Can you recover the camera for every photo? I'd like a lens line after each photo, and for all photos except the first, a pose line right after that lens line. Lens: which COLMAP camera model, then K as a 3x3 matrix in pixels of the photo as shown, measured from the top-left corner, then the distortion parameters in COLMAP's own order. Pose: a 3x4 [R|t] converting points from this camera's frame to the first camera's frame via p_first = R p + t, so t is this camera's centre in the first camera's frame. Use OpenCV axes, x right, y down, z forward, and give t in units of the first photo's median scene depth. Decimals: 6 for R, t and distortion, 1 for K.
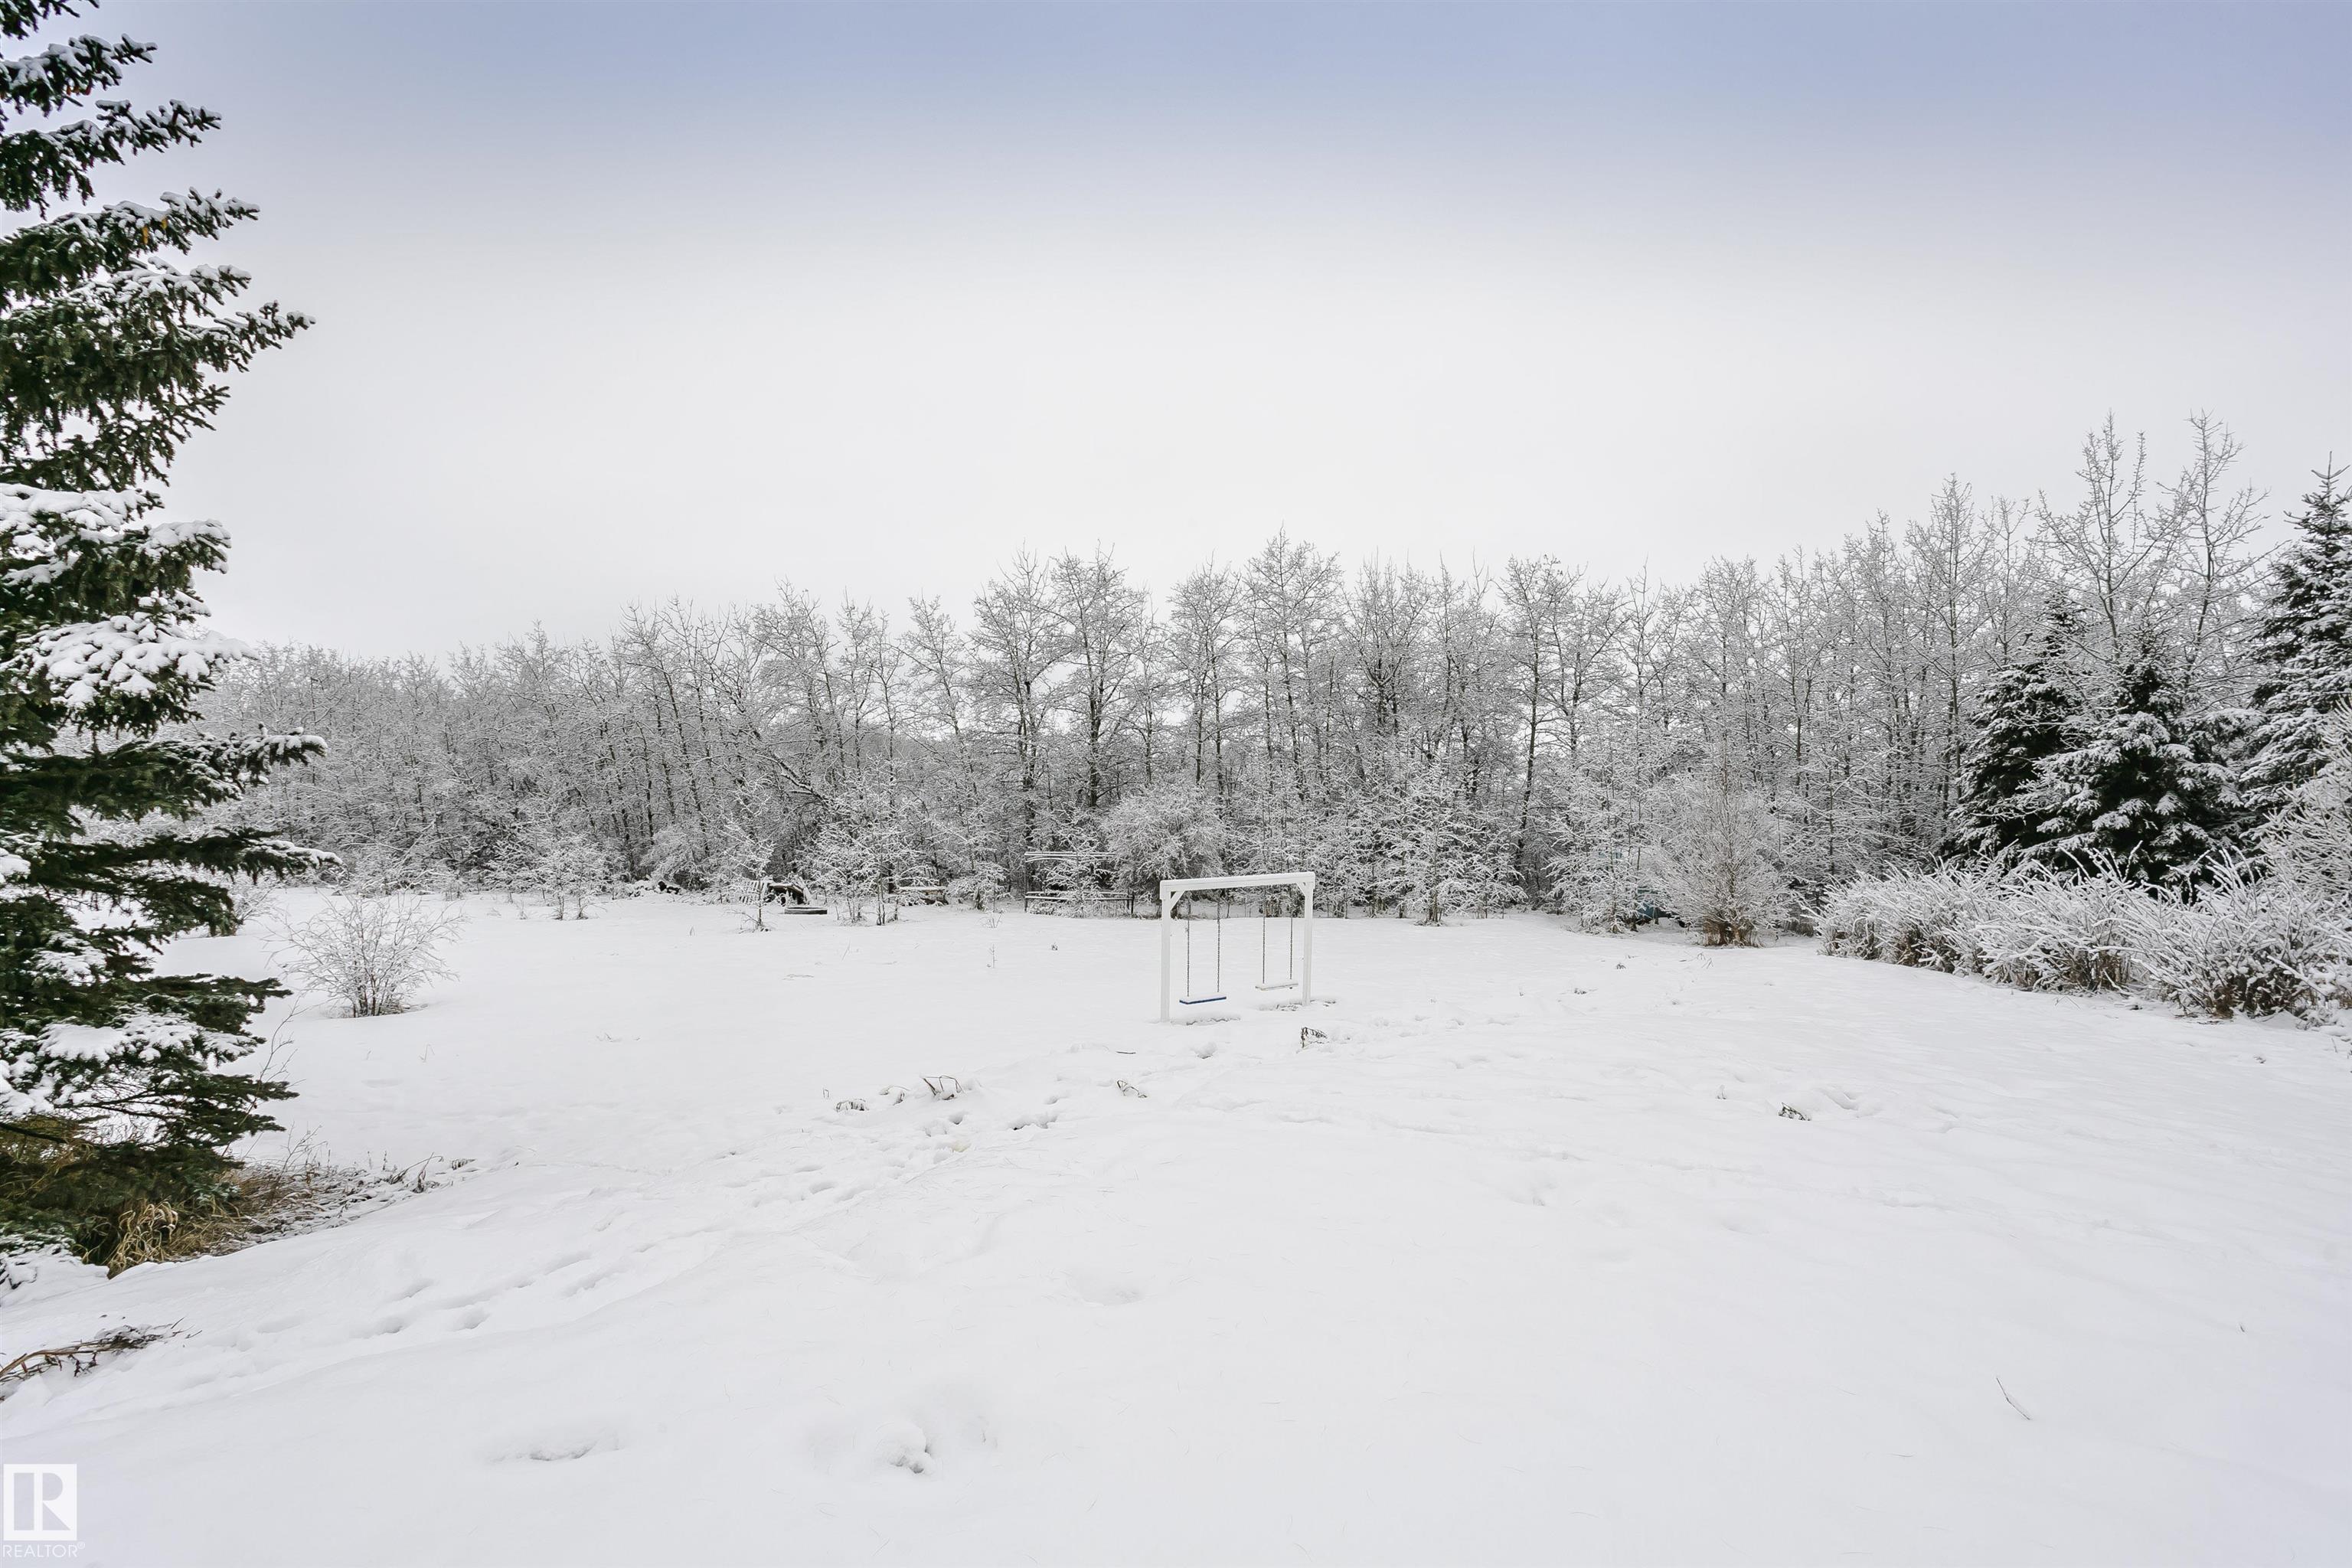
lens RADIAL K [[1149.0, 0, 1153.4], [0, 1149.0, 796.5], [0, 0, 1]] dist [-0.021479, 0.016642]
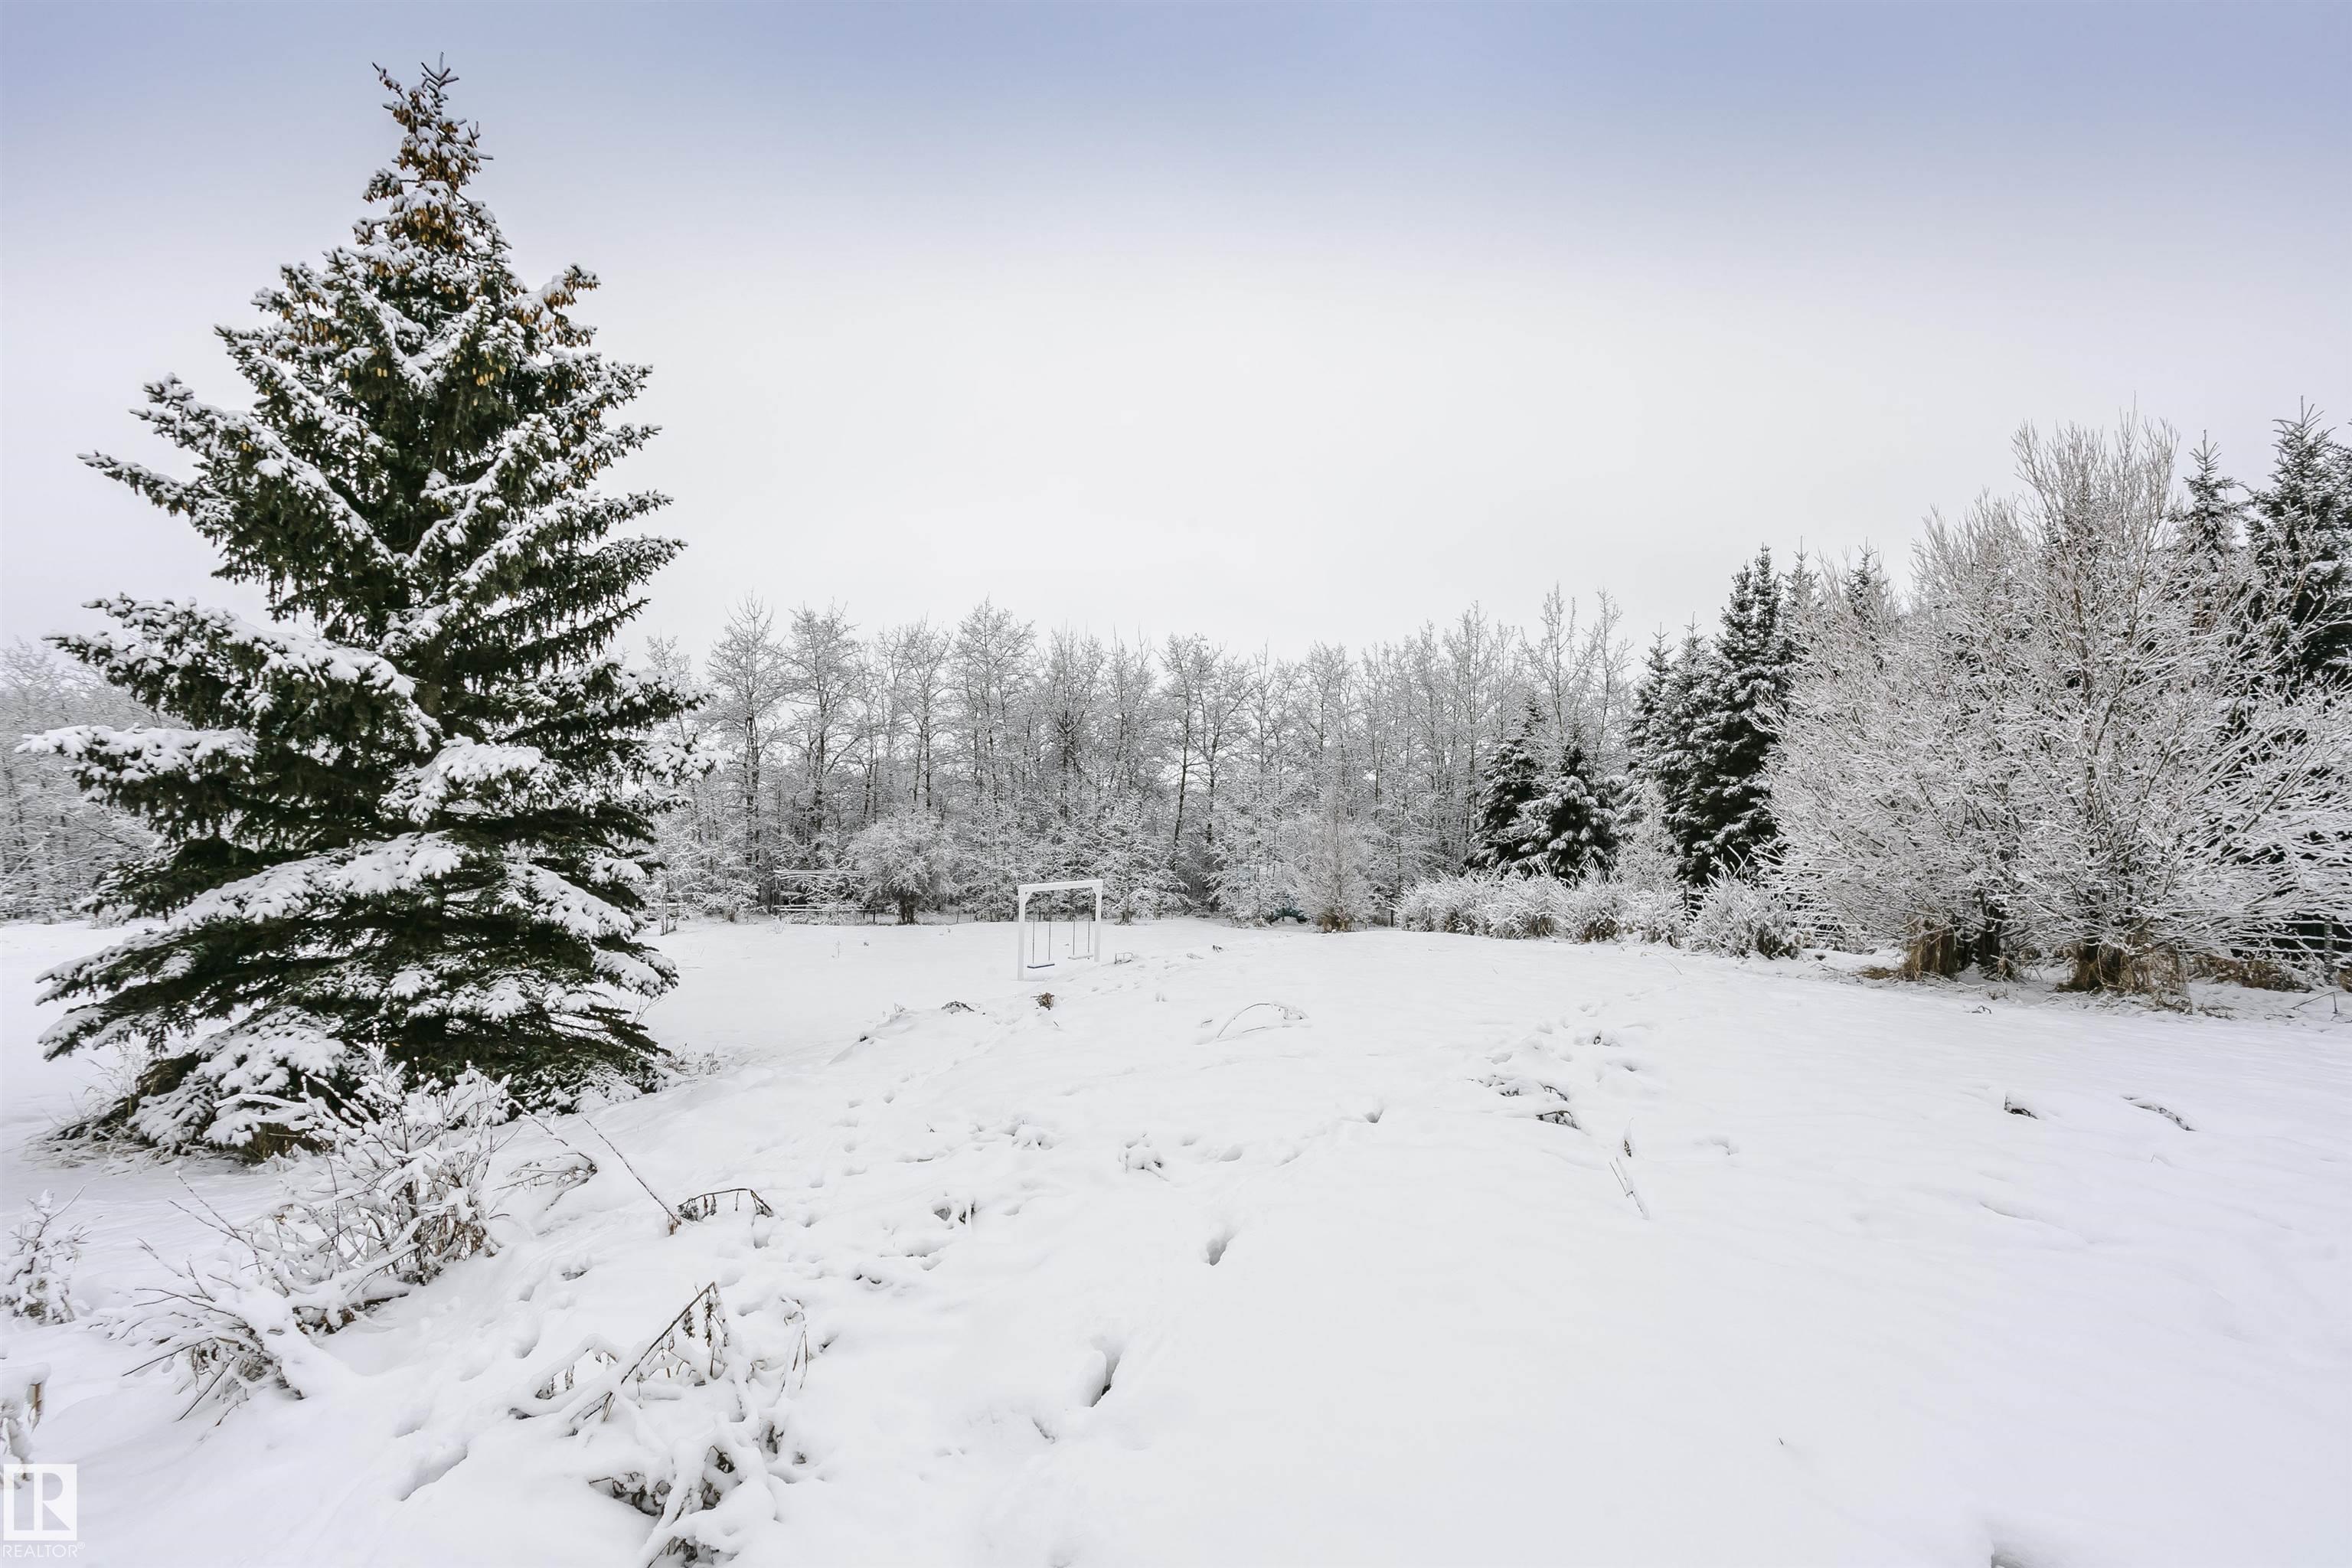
lens RADIAL K [[1149.0, 0, 1163.9], [0, 1149.0, 785.0], [0, 0, 1]] dist [-0.021479, 0.016642]
pose [[0.939298, 0.018147, 0.342622, -0.160615], [-0.007582, 0.999454, -0.032149, -0.004166], [-0.343018, 0.027600, 0.938923, -0.225399]]
